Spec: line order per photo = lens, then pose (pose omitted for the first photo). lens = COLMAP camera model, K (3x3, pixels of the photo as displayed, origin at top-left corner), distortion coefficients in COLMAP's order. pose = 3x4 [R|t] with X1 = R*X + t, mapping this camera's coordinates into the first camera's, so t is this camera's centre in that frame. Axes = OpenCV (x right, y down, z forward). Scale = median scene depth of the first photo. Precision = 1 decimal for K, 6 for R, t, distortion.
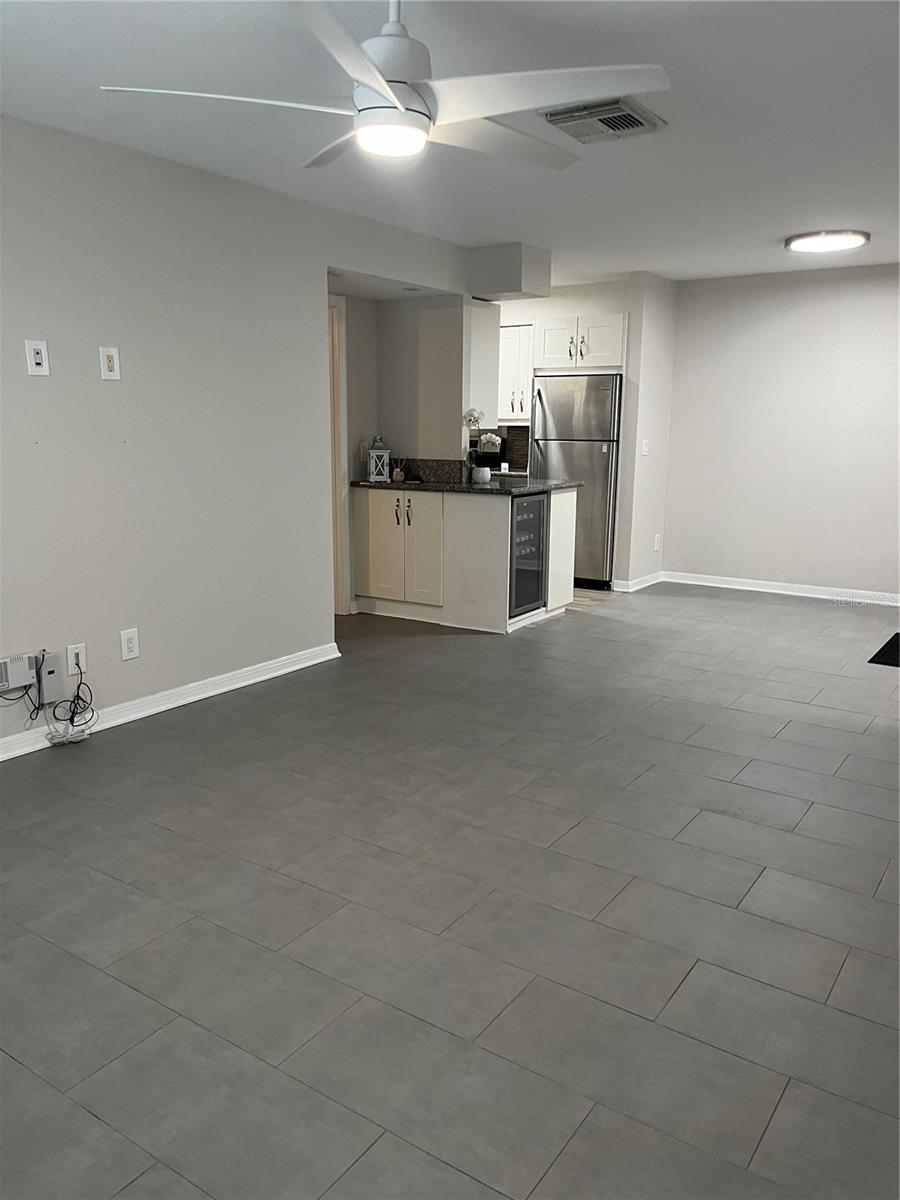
lens RADIAL K [[897.6, 0, 448.4], [0, 897.6, 604.7], [0, 0, 1]] dist [0.077755, -0.108374]
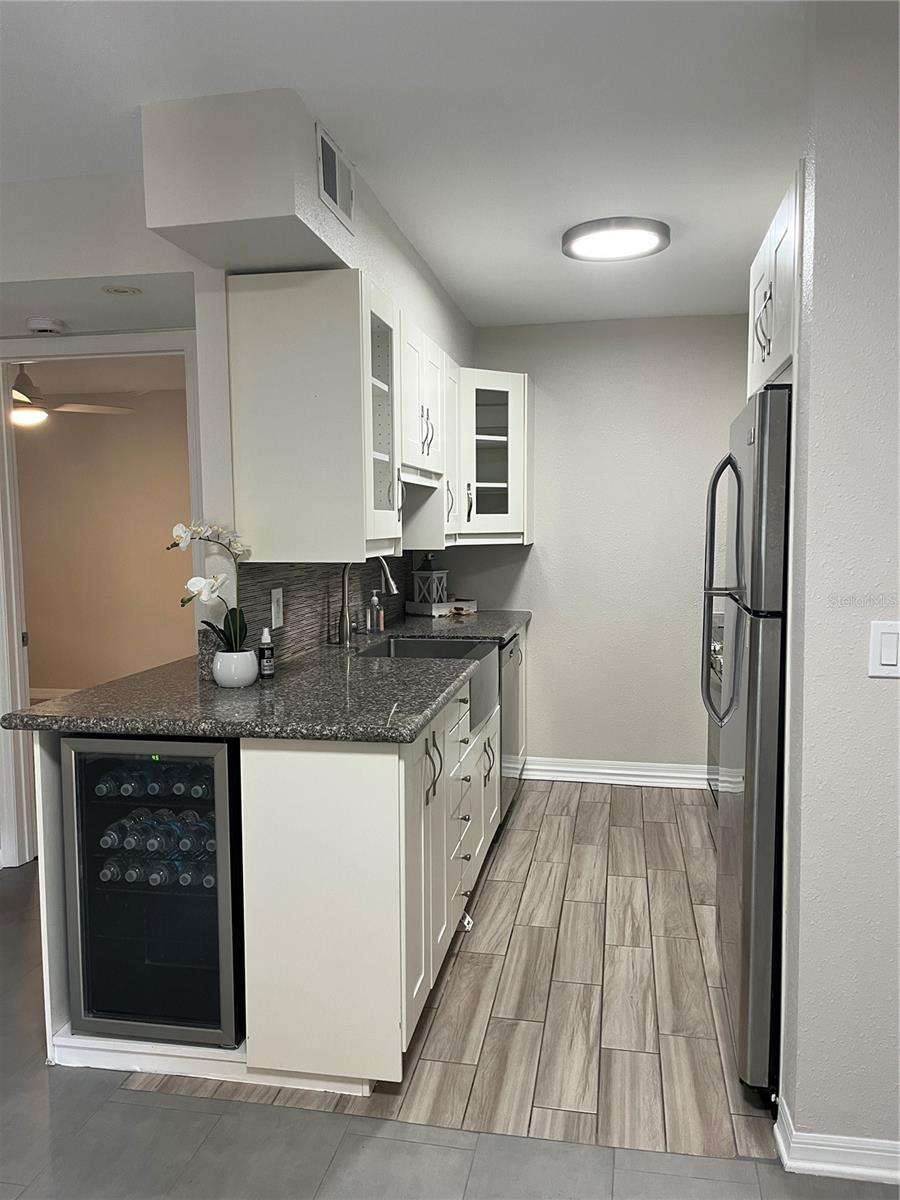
lens RADIAL K [[897.6, 0, 448.4], [0, 897.6, 604.7], [0, 0, 1]] dist [0.077755, -0.108374]
pose [[0.398037, 0.073217, -0.914443, 0.463846], [-0.177359, 0.984145, 0.001598, -0.190563], [0.900061, 0.161548, 0.404712, 0.904119]]
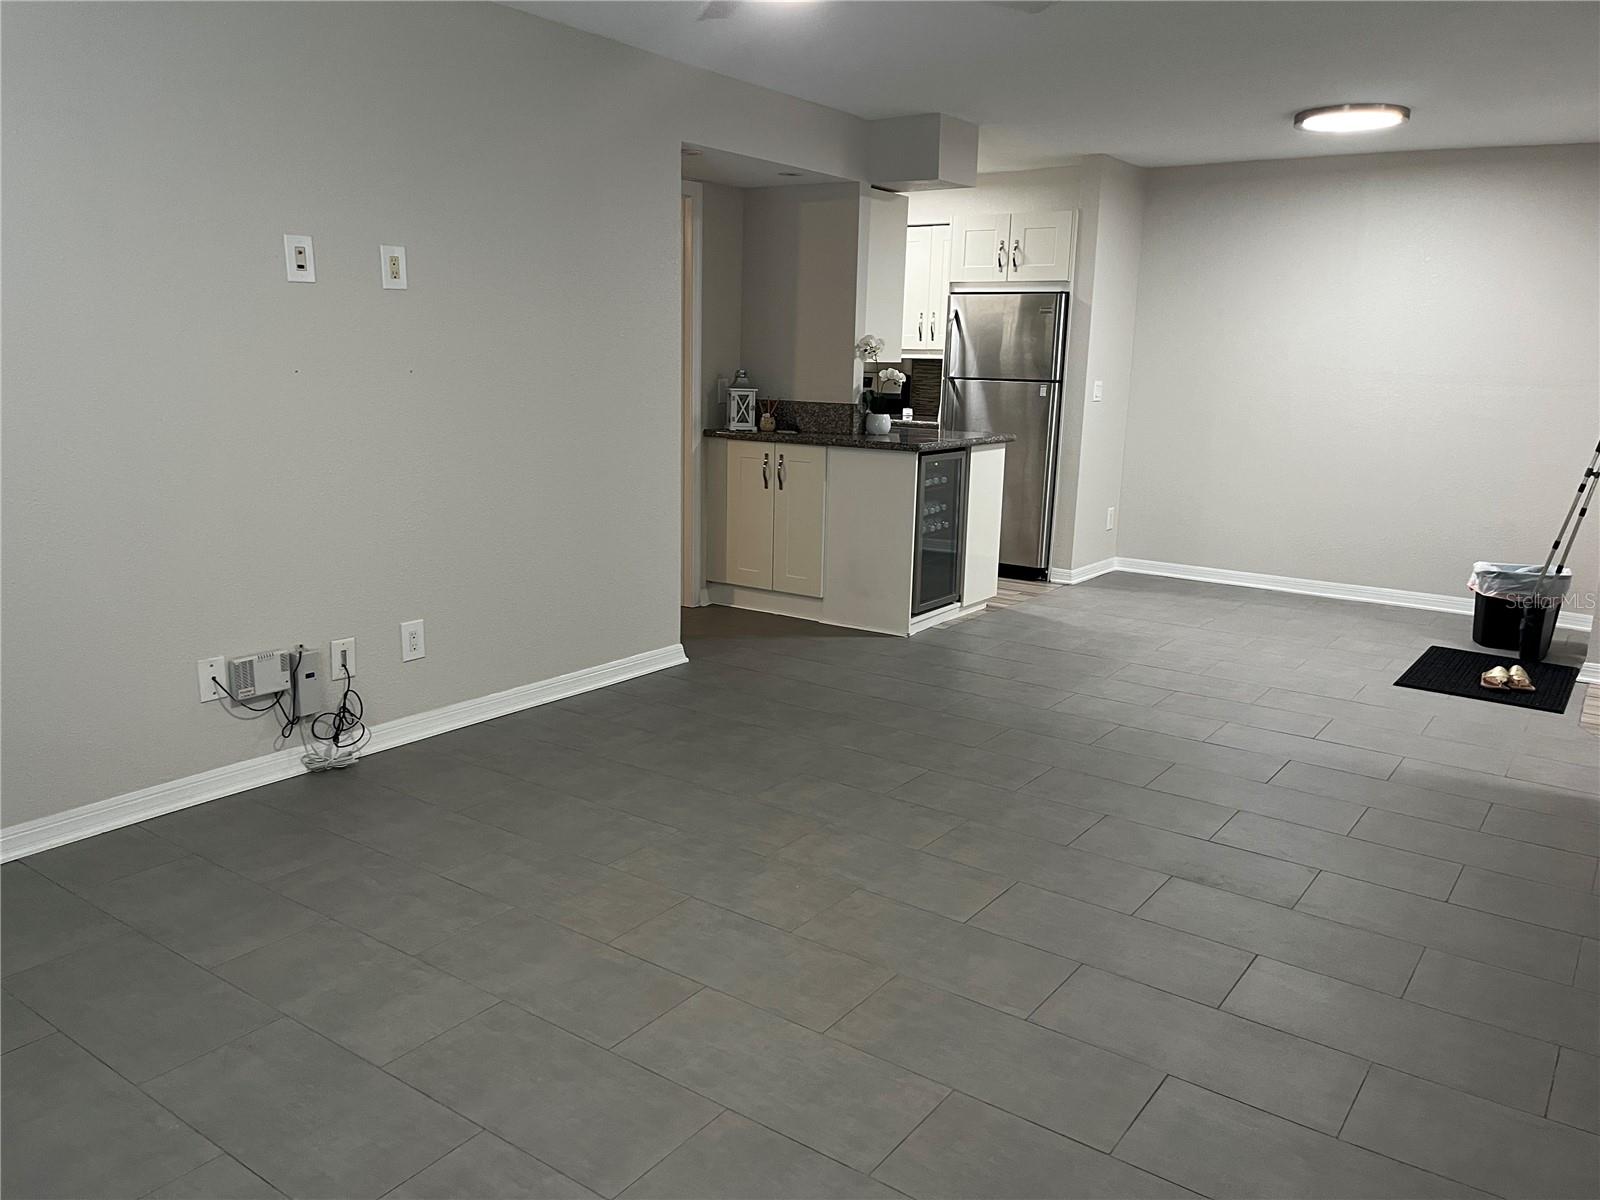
lens RADIAL K [[1196.8, 0, 806.5], [0, 1196.8, 607.2], [0, 0, 1]] dist [0.077755, -0.108374]
pose [[0.999715, 0.019964, -0.013107, -0.007127], [-0.019837, 0.999756, 0.009737, -0.000237], [0.013299, -0.009474, 0.999867, -0.001573]]
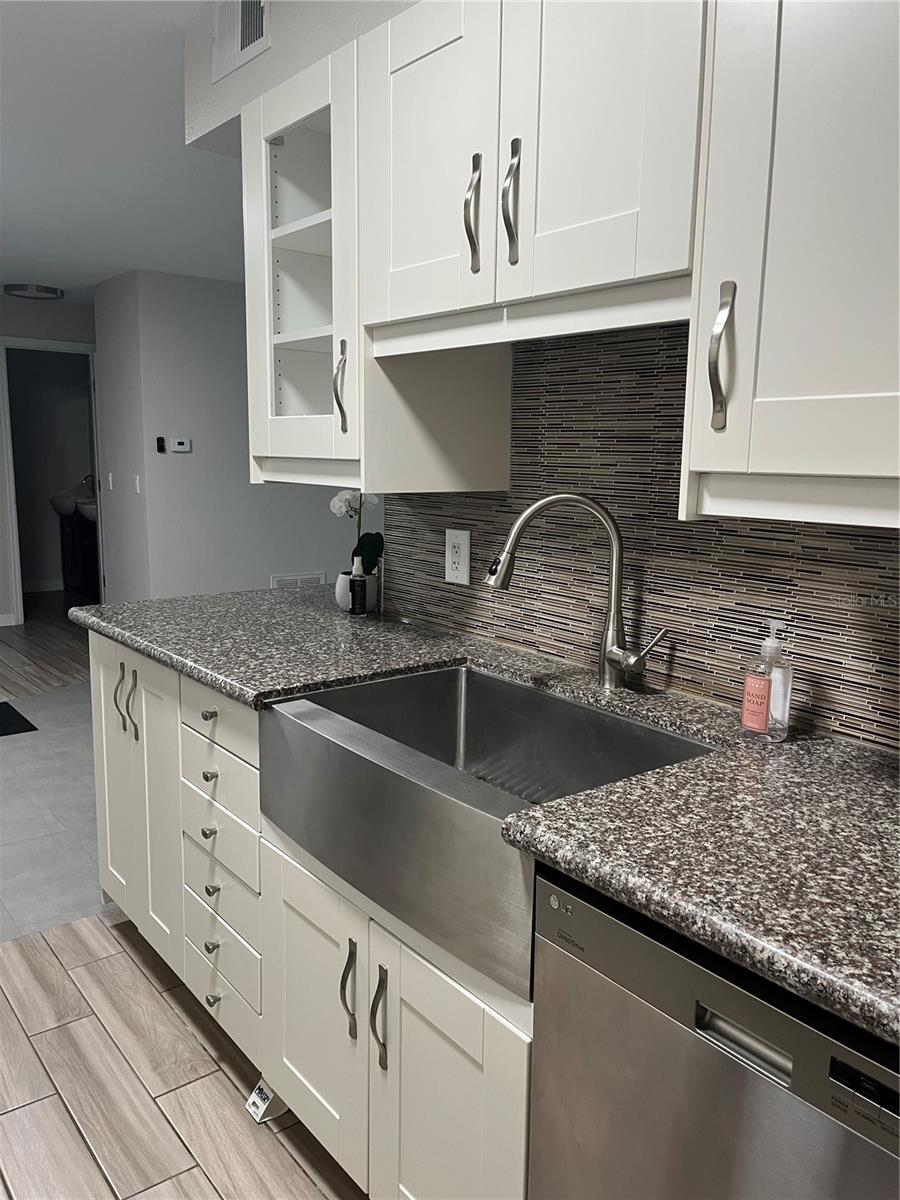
lens RADIAL K [[908.9, 0, 442.9], [0, 908.9, 605.9], [0, 0, 1]] dist [0.067347, -0.079971]
pose [[-0.954226, -0.075215, 0.289474, -0.108173], [0.037109, 0.930608, 0.364131, -0.282078], [-0.296775, 0.358205, -0.885220, 1.335222]]
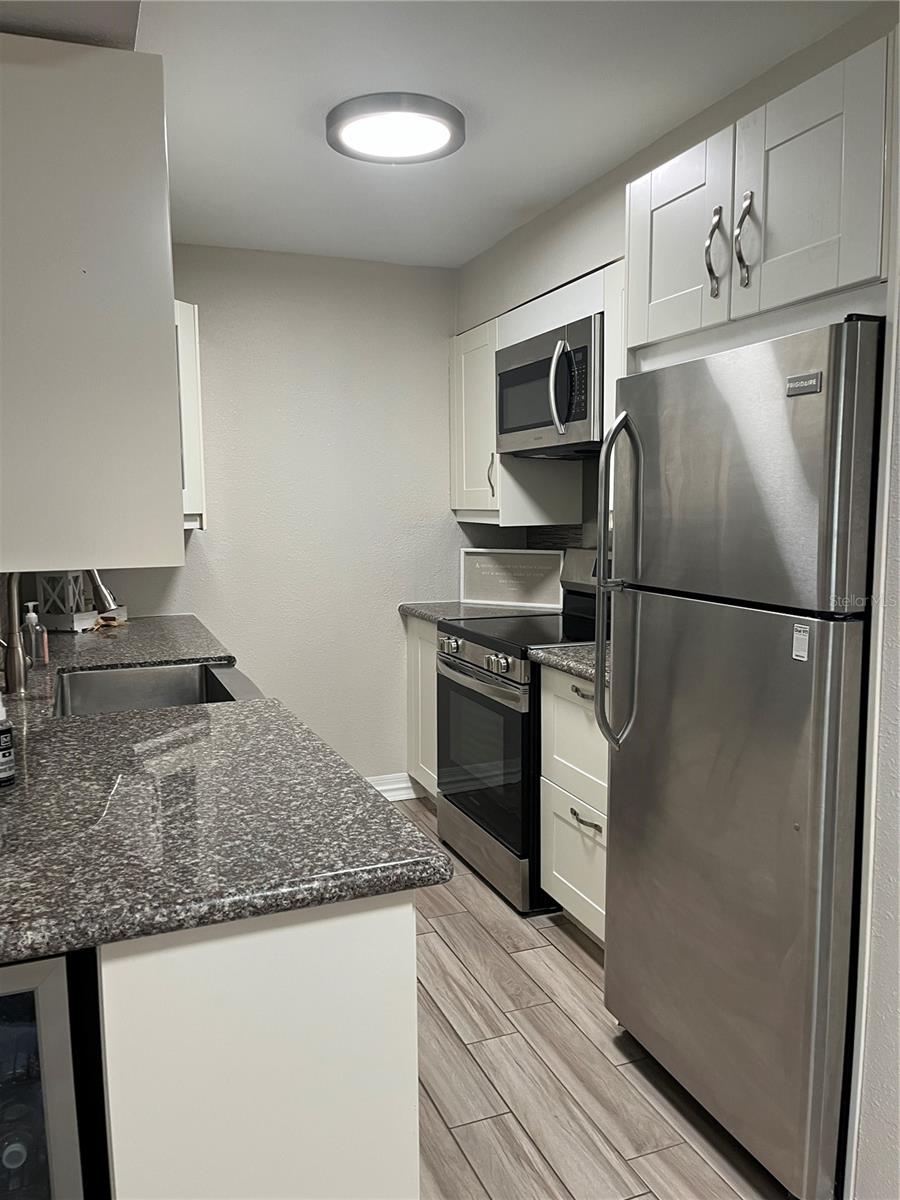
lens RADIAL K [[908.9, 0, 442.9], [0, 908.9, 605.9], [0, 0, 1]] dist [0.067347, -0.079971]
pose [[0.823096, 0.051202, -0.565590, 0.262962], [-0.100212, 0.993394, -0.055906, -0.184327], [0.558991, 0.102694, 0.822790, 0.867111]]
